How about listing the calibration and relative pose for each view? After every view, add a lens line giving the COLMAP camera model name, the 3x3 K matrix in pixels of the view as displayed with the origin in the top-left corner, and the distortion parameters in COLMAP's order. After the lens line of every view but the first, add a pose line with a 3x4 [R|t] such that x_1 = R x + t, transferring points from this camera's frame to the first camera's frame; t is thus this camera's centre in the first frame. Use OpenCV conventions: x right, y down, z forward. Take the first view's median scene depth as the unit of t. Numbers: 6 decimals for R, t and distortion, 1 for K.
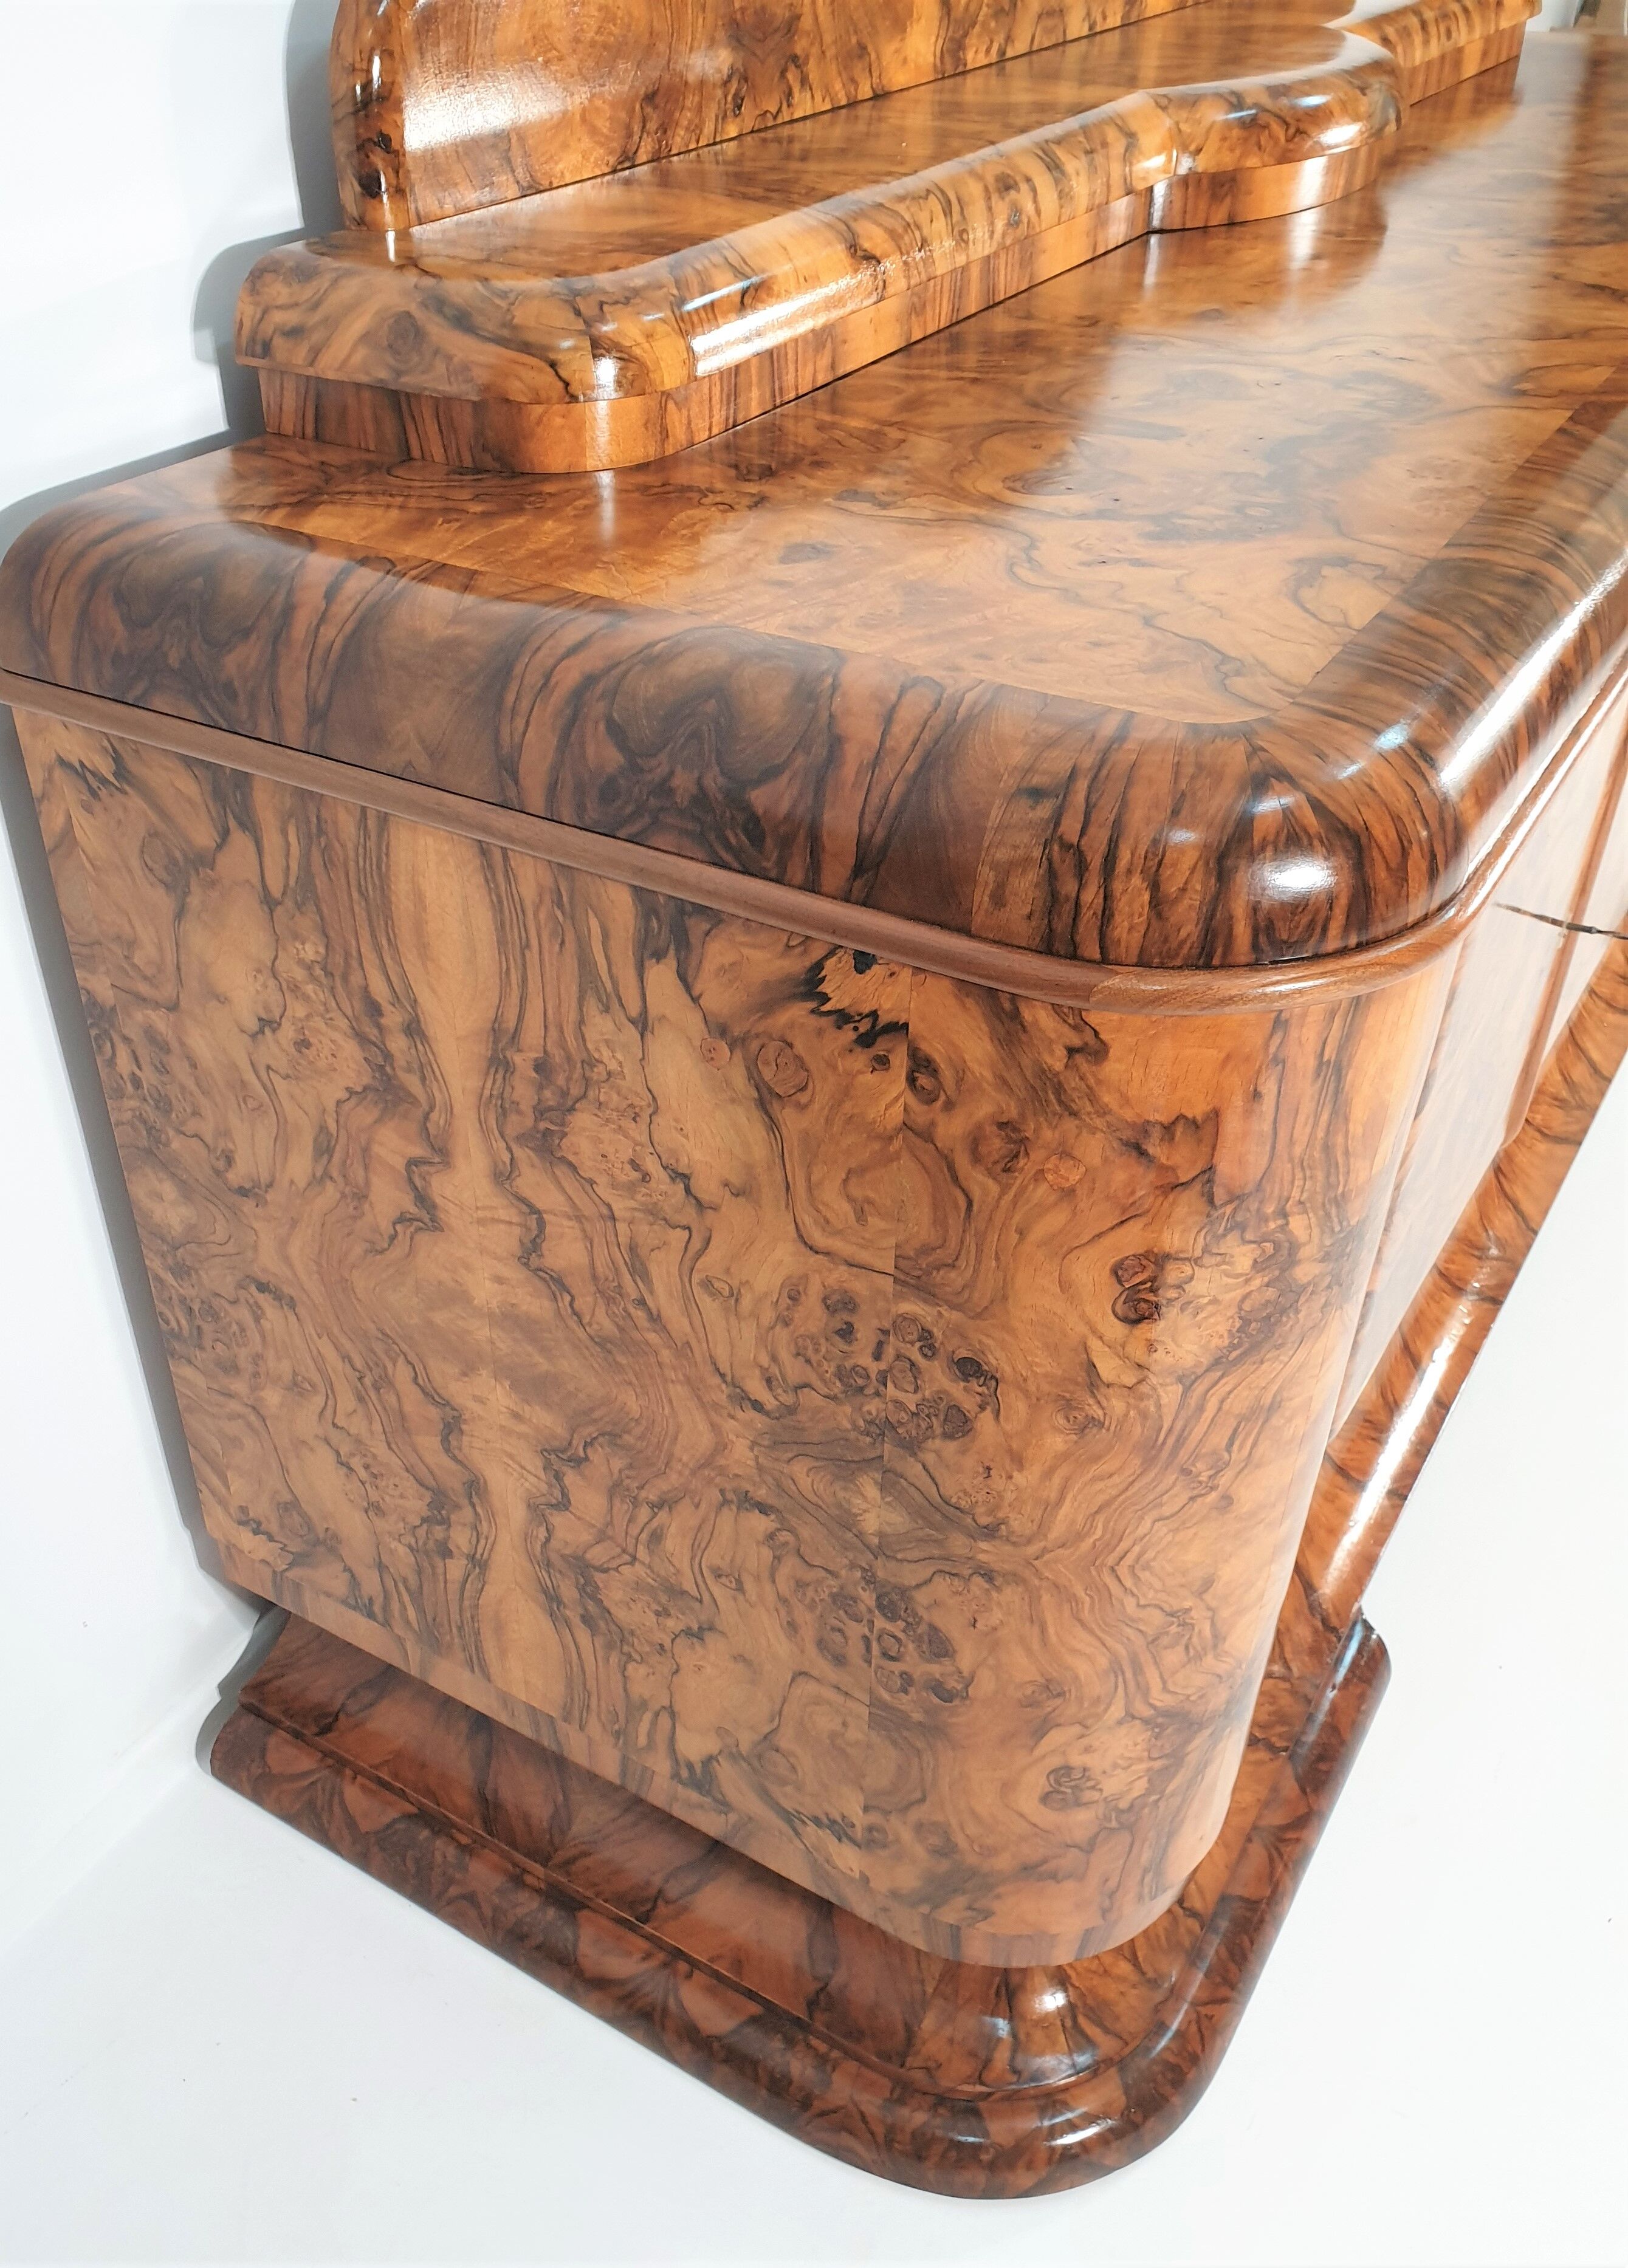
lens RADIAL K [[1817.7, 0, 743.8], [0, 1817.7, 1213.3], [0, 0, 1]] dist [0.114039, -0.218349]
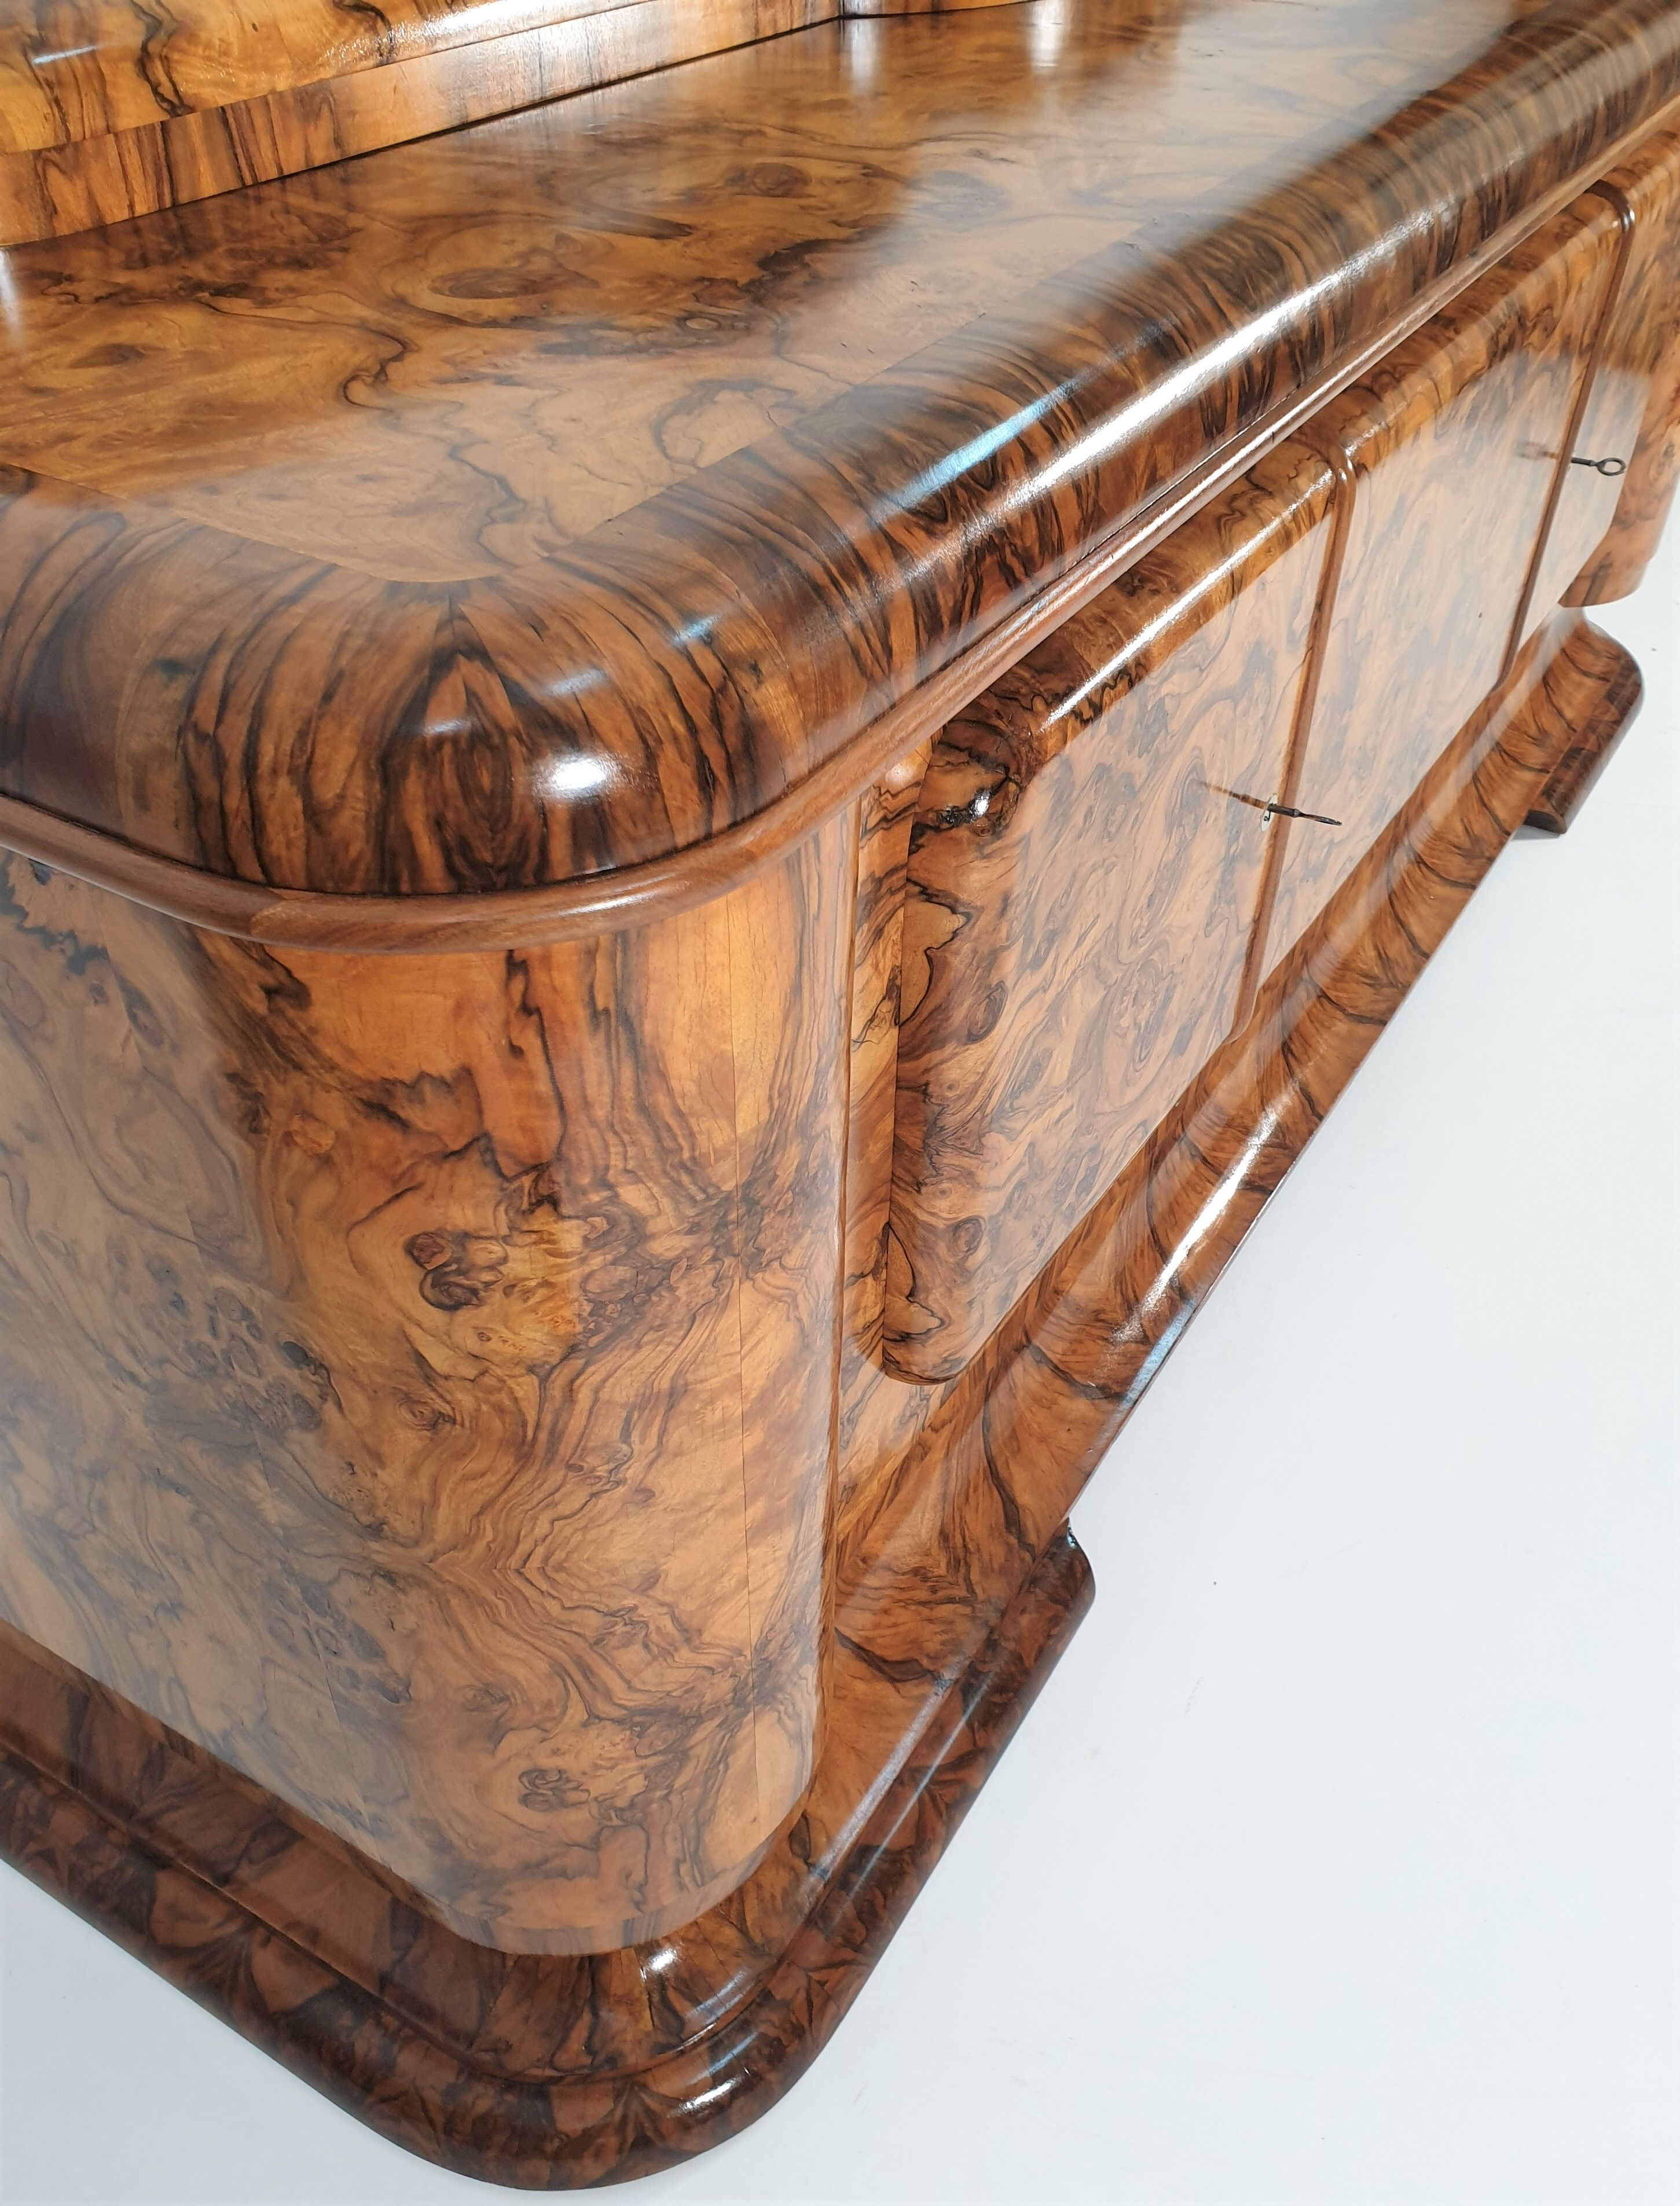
lens RADIAL K [[1774.5, 0, 874.1], [0, 1774.5, 1145.1], [0, 0, 1]] dist [0.015803, 0.003653]
pose [[0.999252, 0.007433, 0.037951, 0.335364], [-0.009624, 0.998277, 0.057876, -0.056495], [-0.037456, -0.058198, 0.997602, 0.170573]]
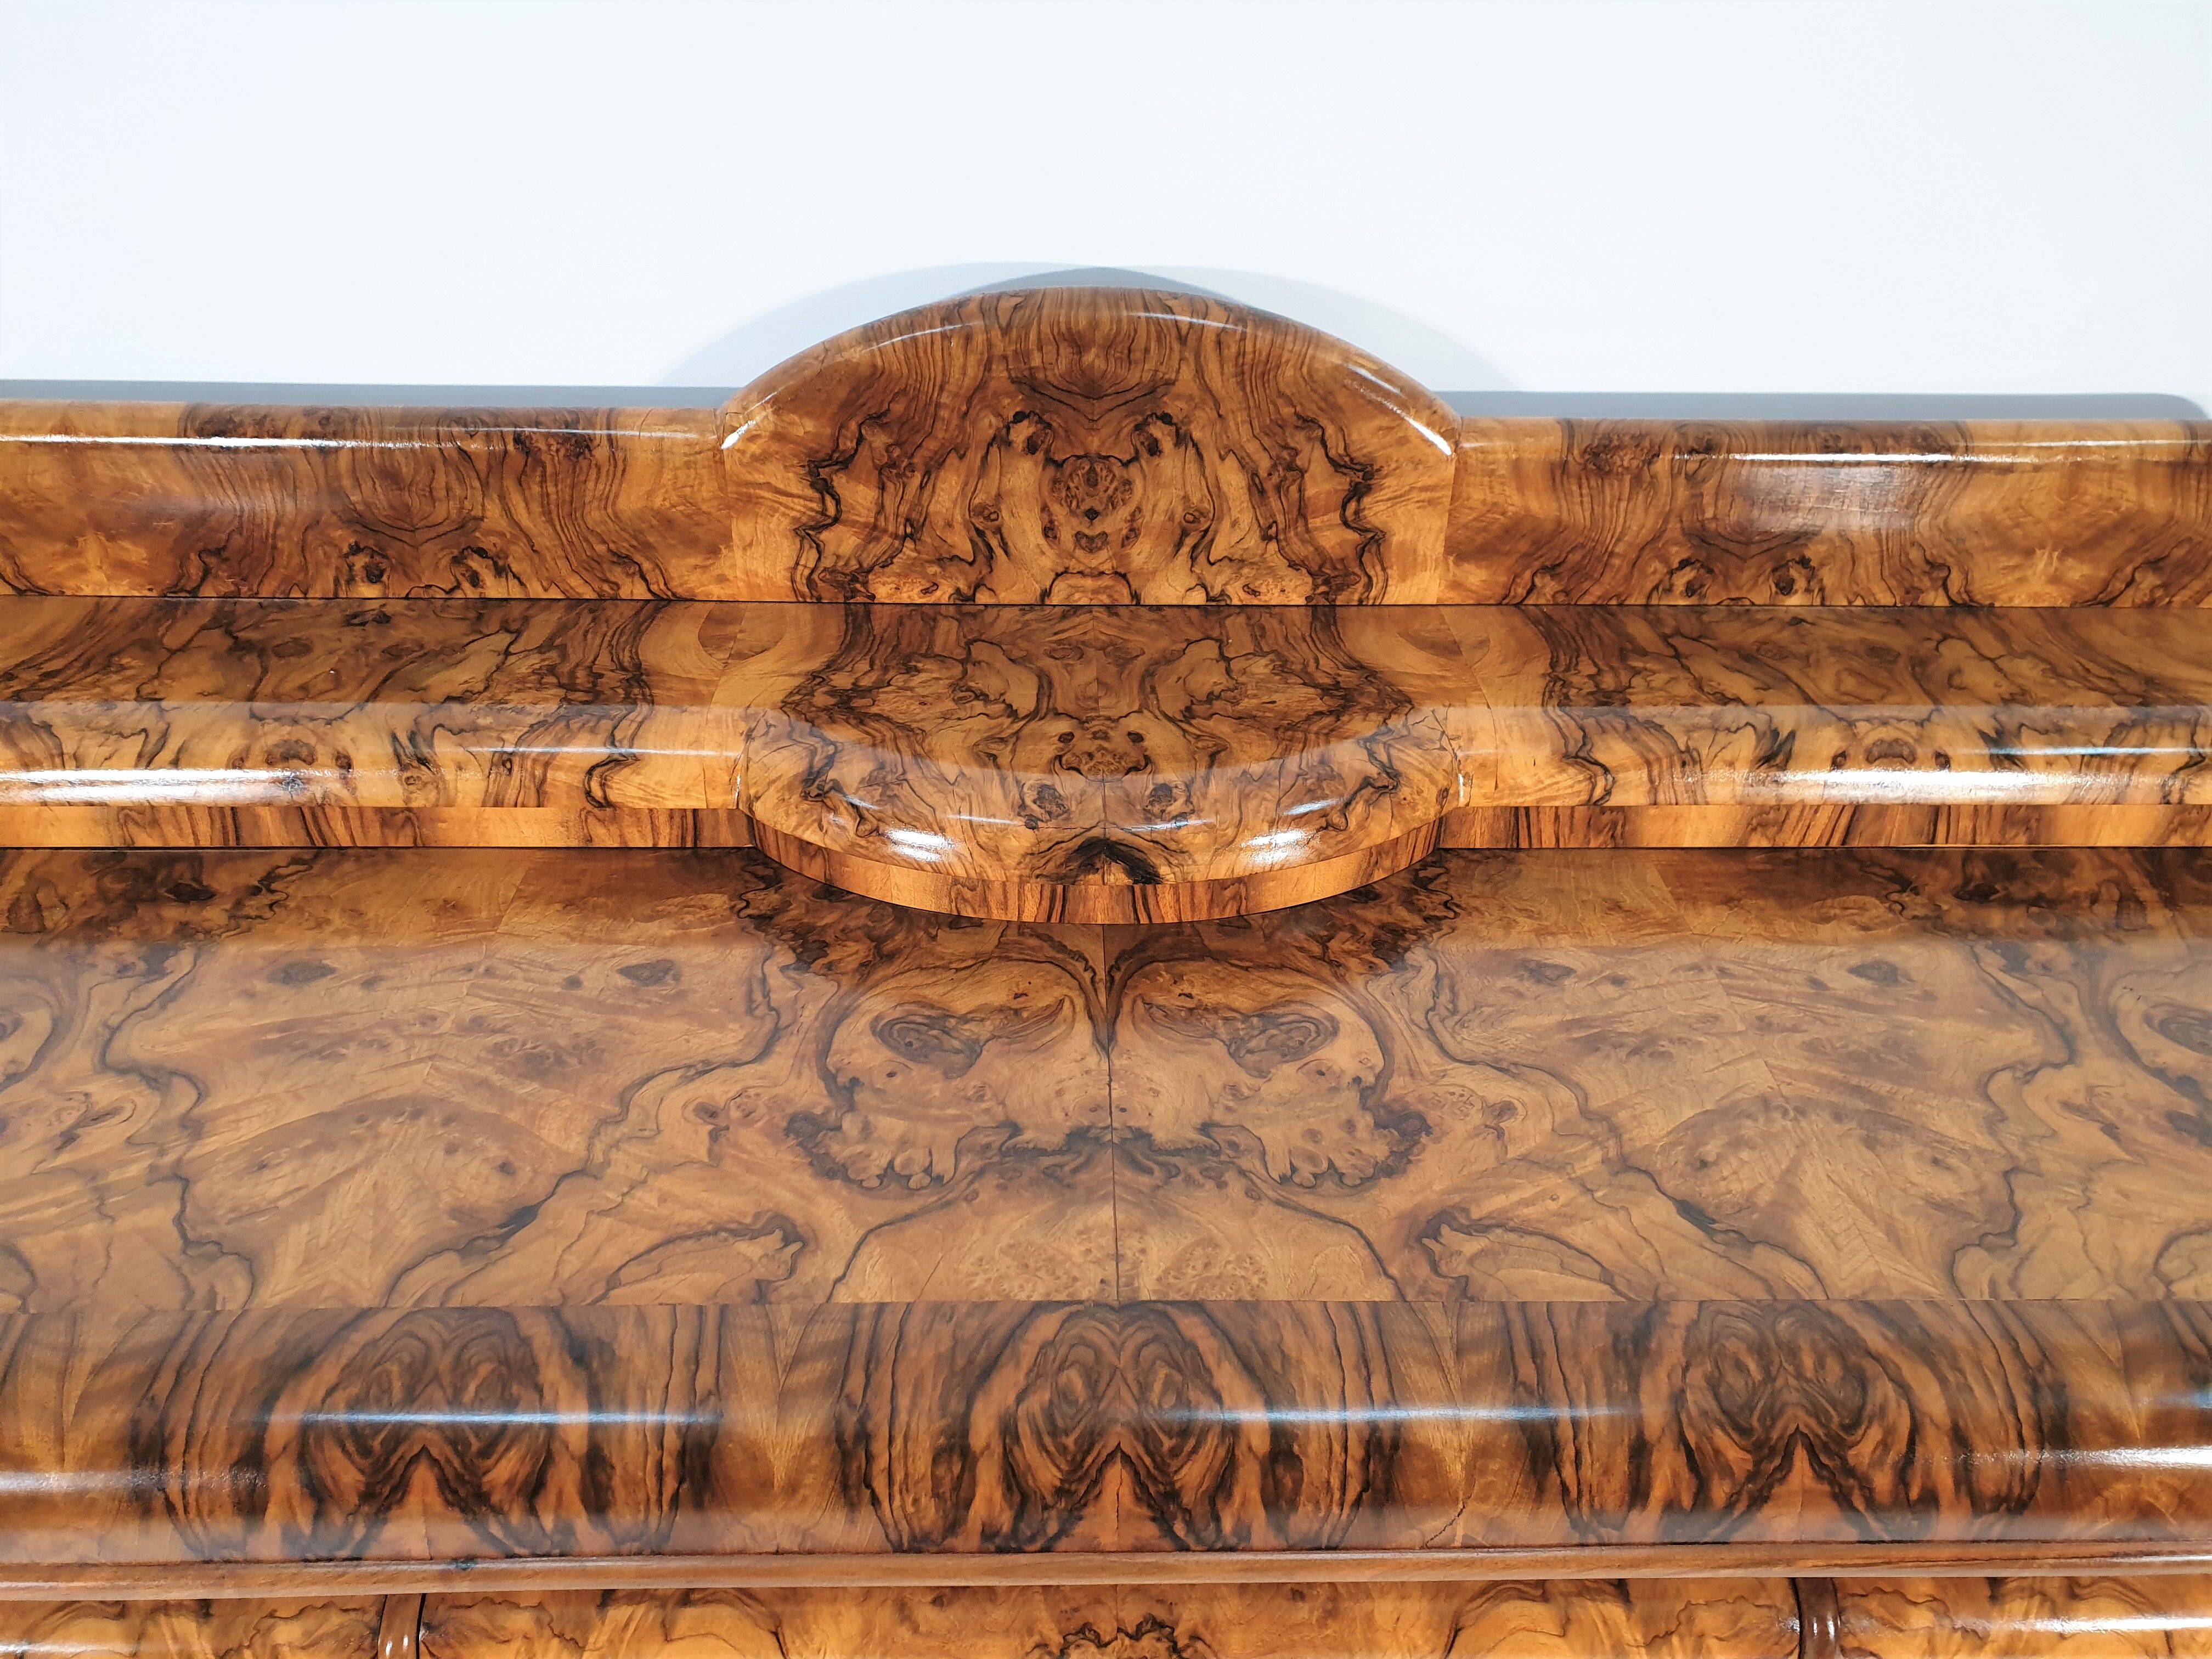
lens RADIAL K [[1722.7, 0, 1102.4], [0, 1722.7, 887.0], [0, 0, 1]] dist [0.082851, -0.062465]
pose [[0.555239, 0.477085, -0.681249, 1.396690], [-0.543671, 0.828075, 0.136800, -1.162548], [0.629390, 0.294418, 0.719156, 0.859706]]
